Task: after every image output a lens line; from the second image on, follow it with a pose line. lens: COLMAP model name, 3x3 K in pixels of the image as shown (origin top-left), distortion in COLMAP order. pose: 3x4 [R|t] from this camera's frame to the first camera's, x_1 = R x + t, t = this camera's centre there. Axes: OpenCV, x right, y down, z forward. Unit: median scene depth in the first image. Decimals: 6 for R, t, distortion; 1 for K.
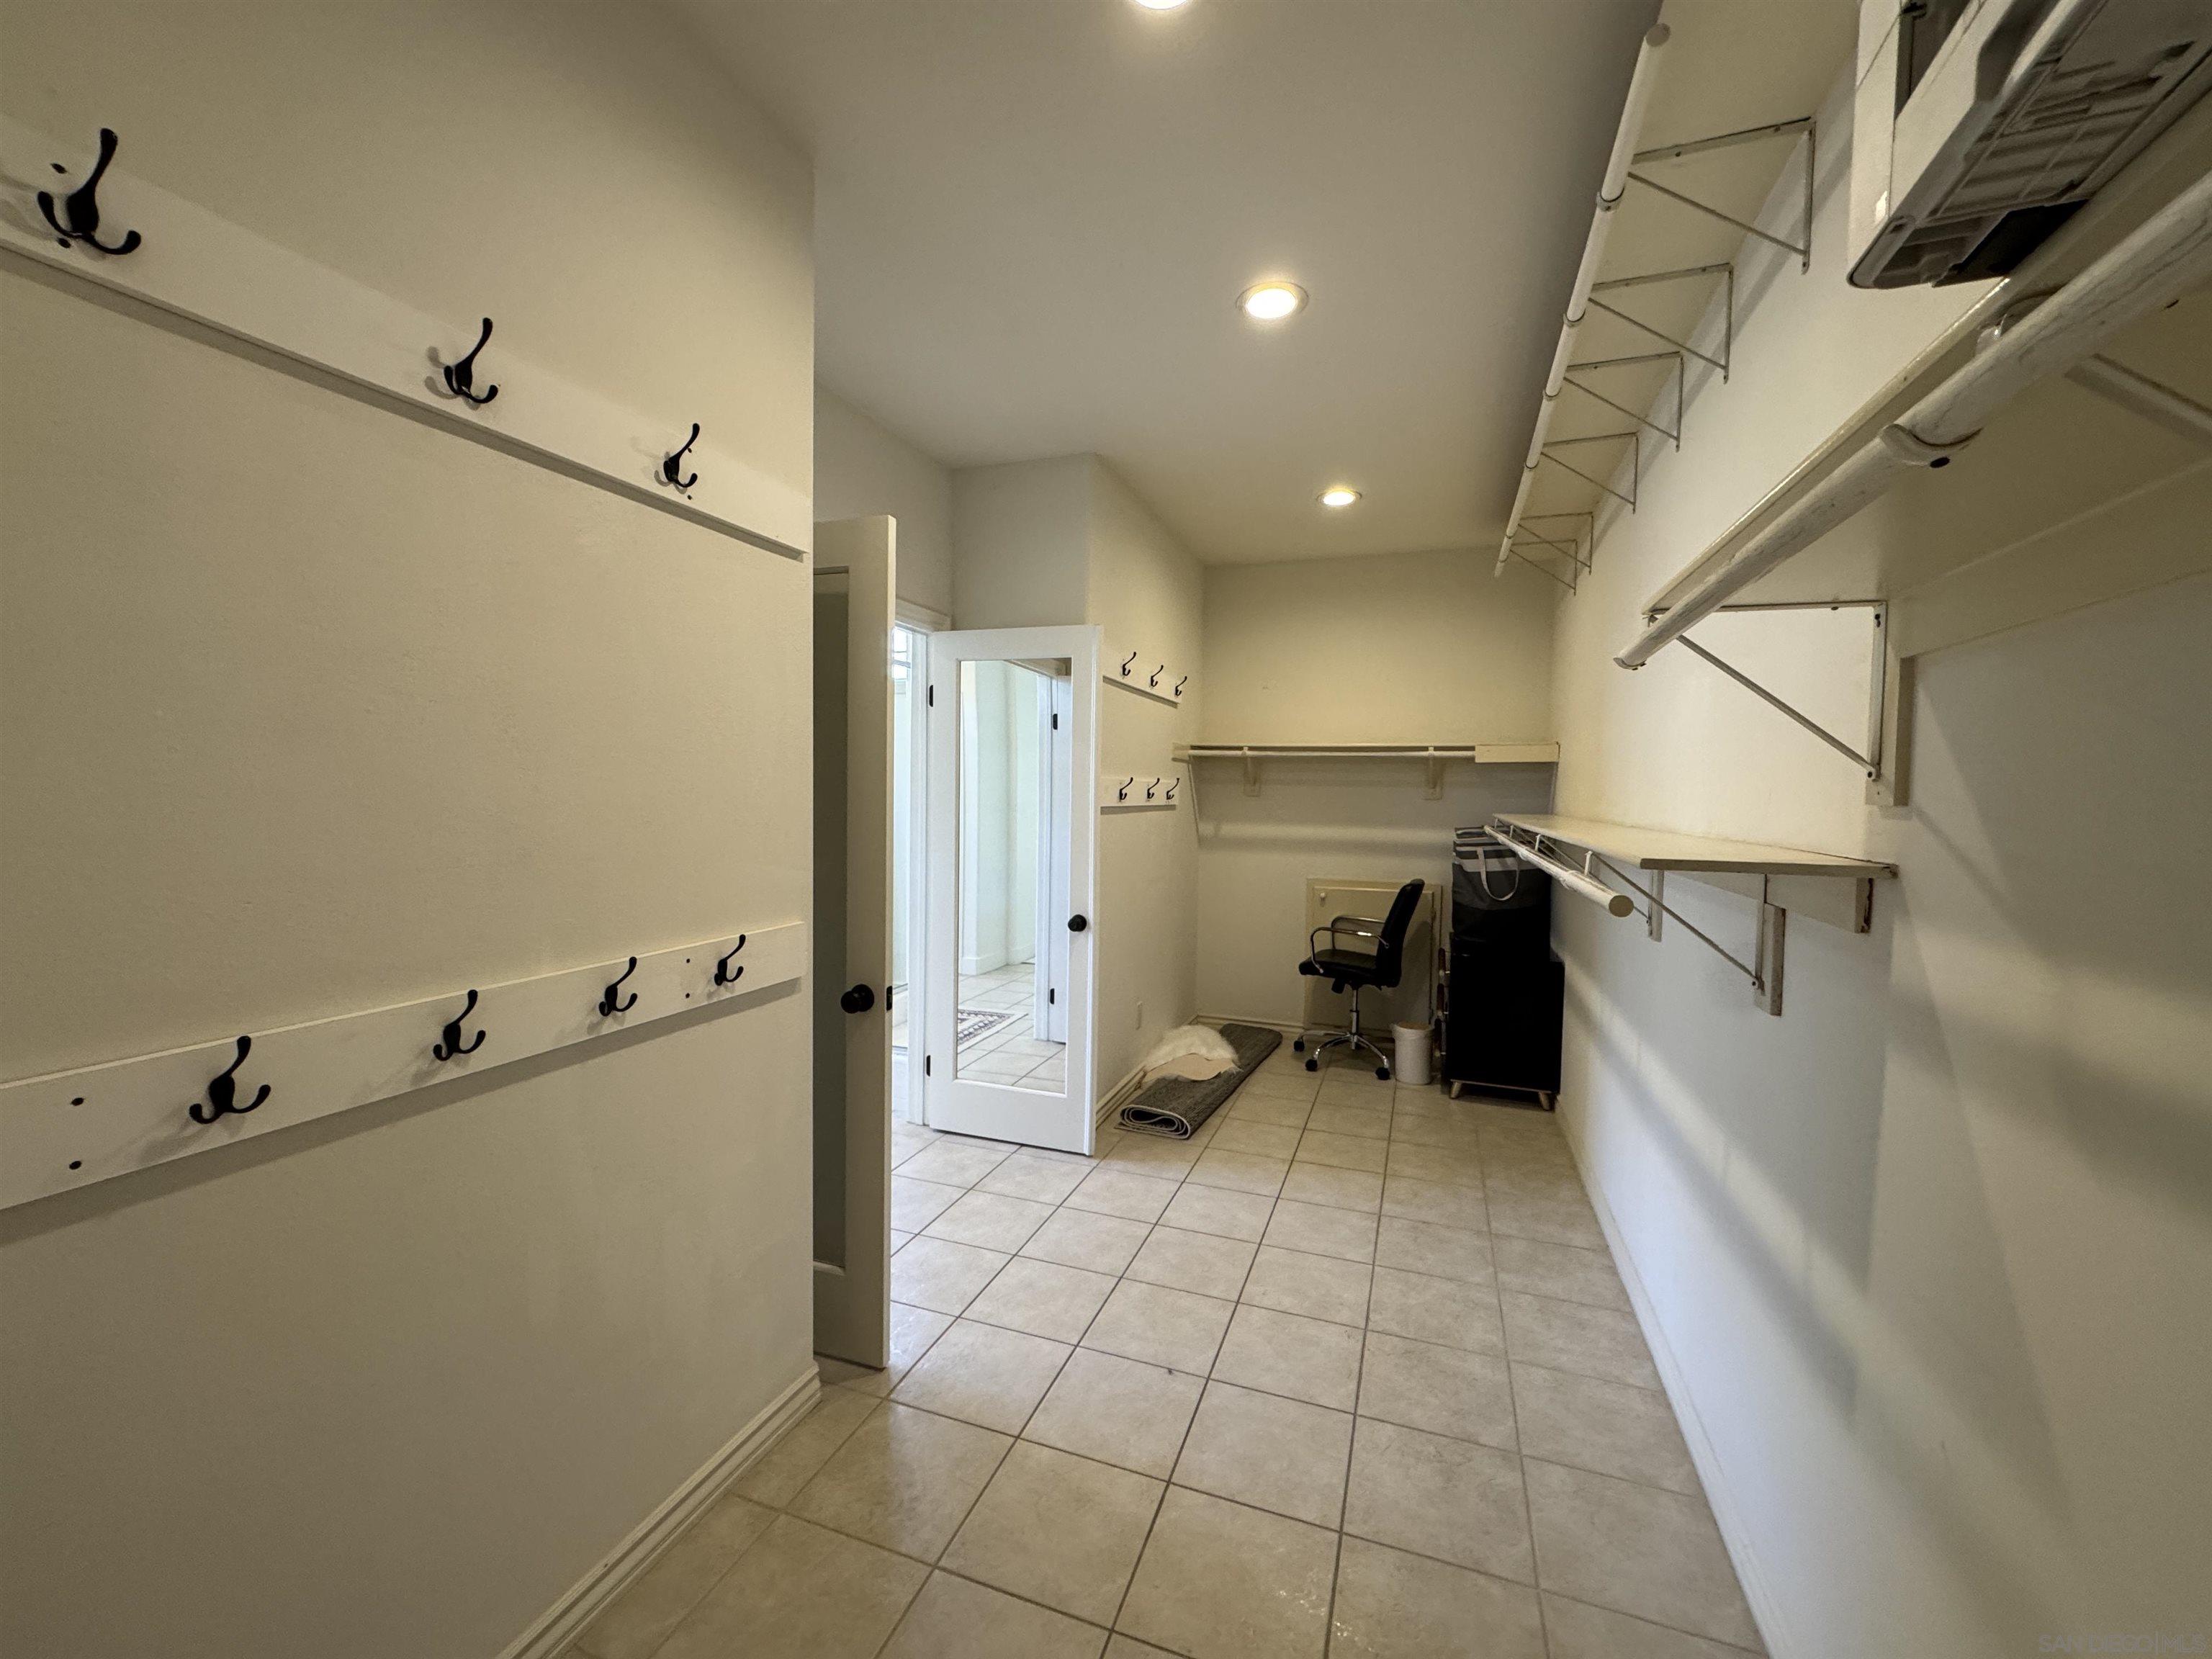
lens RADIAL K [[885.7, 0, 1104.4], [0, 885.7, 832.3], [0, 0, 1]] dist [-0.000329, -0.000115]
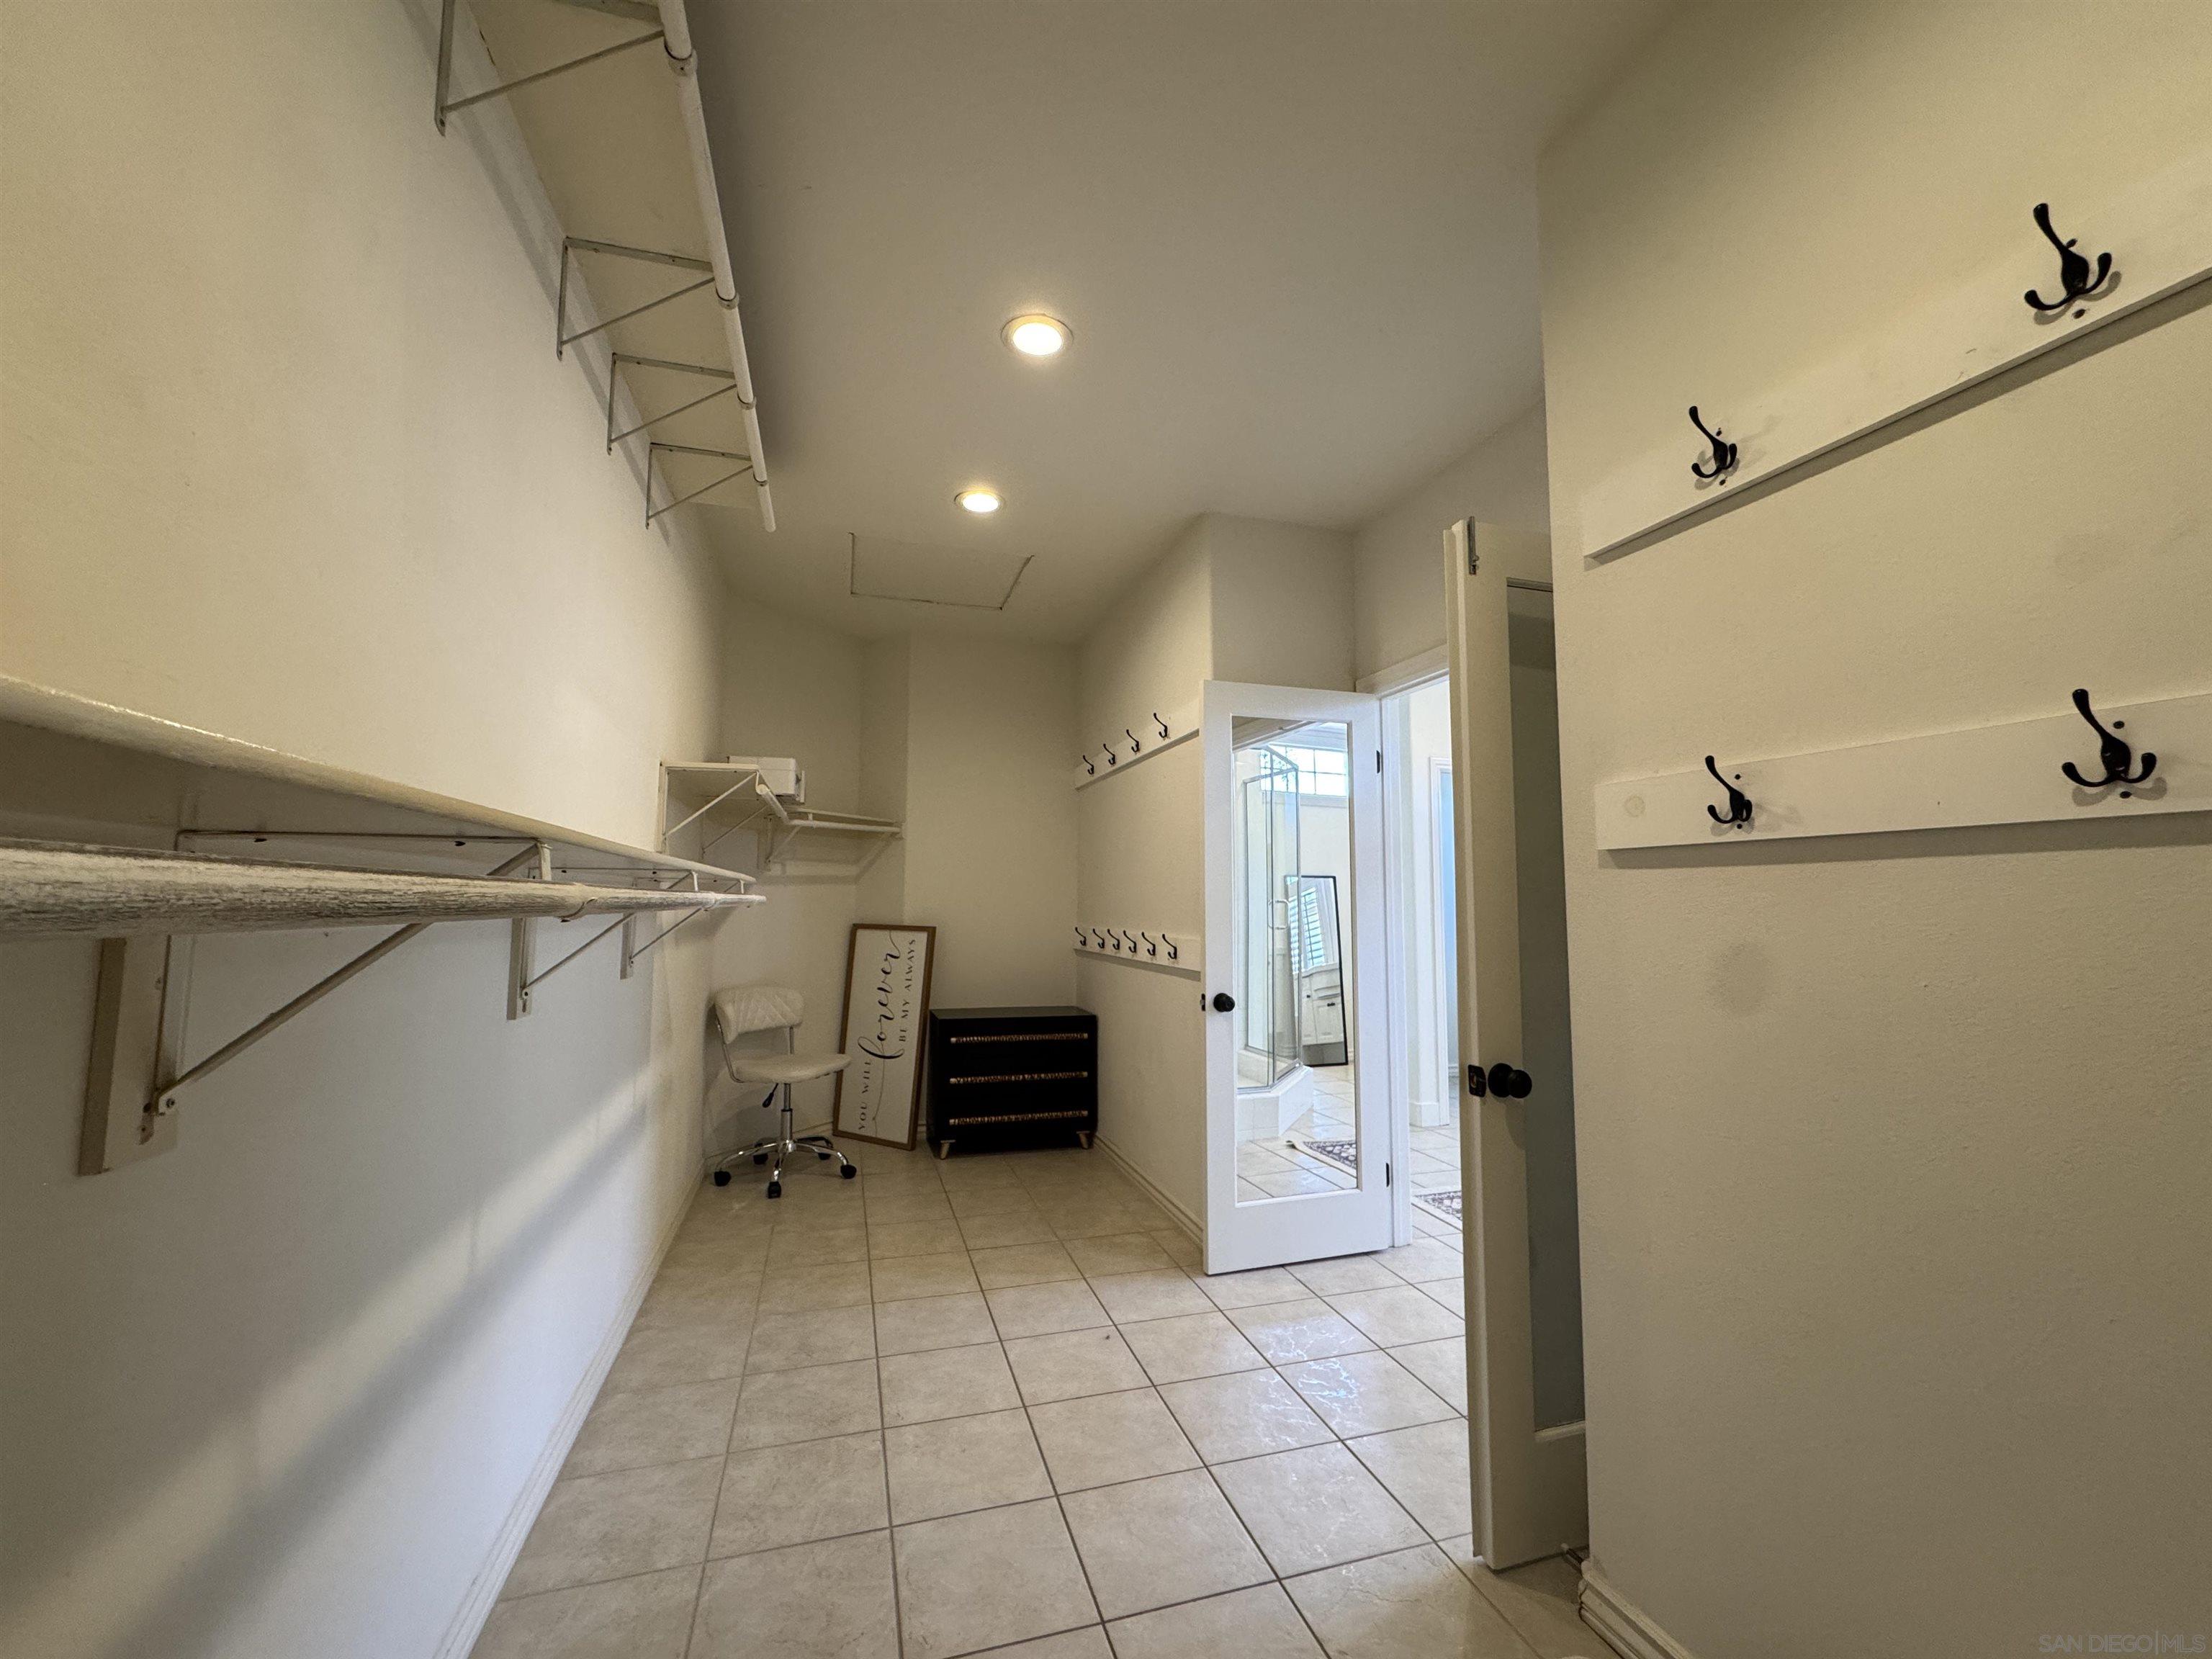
lens RADIAL K [[885.7, 0, 1107.1], [0, 885.7, 824.5], [0, 0, 1]] dist [-0.000329, -0.000115]
pose [[-0.797915, -0.071171, -0.598553, 0.727639], [-0.044979, 0.997267, -0.058620, -0.009686], [0.601089, -0.019851, -0.798935, 1.953065]]
